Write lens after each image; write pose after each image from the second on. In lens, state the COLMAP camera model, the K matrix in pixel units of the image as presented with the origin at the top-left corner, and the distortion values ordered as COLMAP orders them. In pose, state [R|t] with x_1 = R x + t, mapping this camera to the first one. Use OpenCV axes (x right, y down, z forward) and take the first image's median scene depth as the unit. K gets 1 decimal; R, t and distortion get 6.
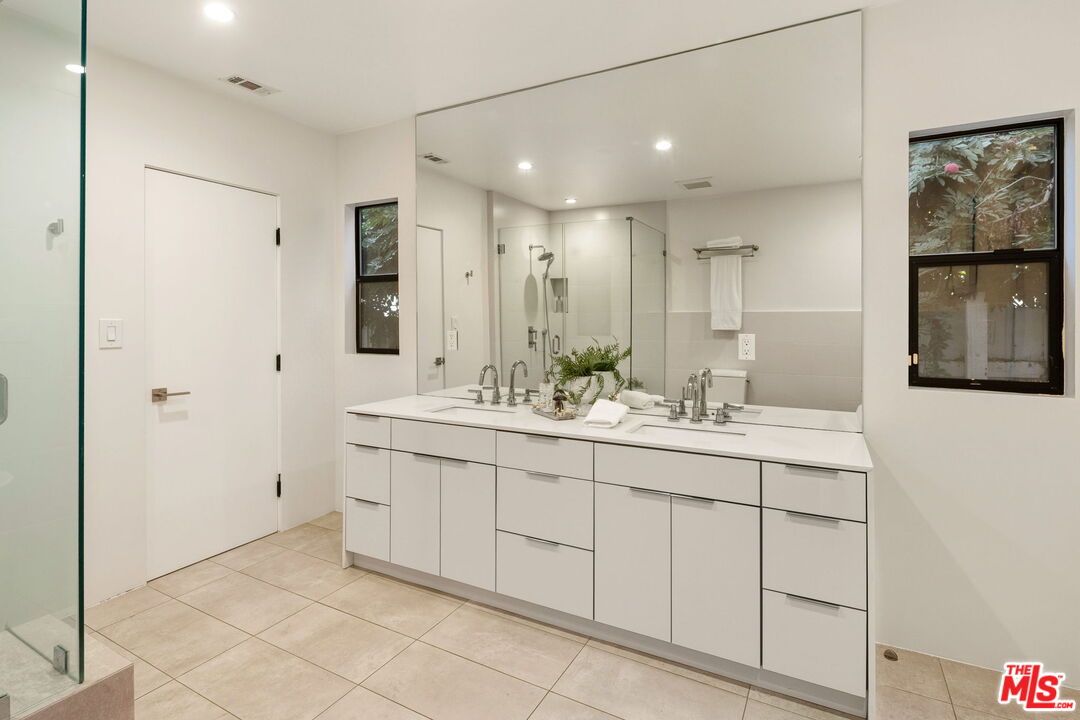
lens RADIAL K [[529.5, 0, 541.9], [0, 529.5, 313.6], [0, 0, 1]] dist [0.000216, -0.001096]
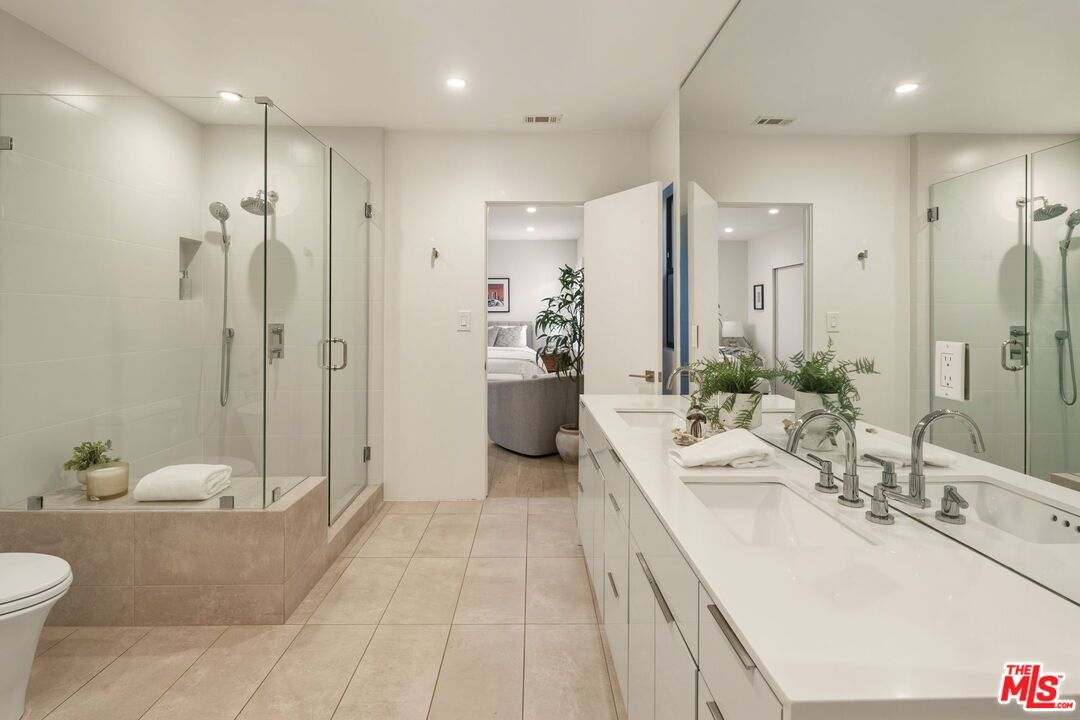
lens RADIAL K [[529.5, 0, 541.9], [0, 529.5, 313.6], [0, 0, 1]] dist [0.000216, -0.001096]
pose [[0.500228, 0.002499, -0.865890, 0.561340], [0.000256, 0.999995, 0.003035, 0.012313], [0.865894, -0.001740, 0.500225, 0.439573]]
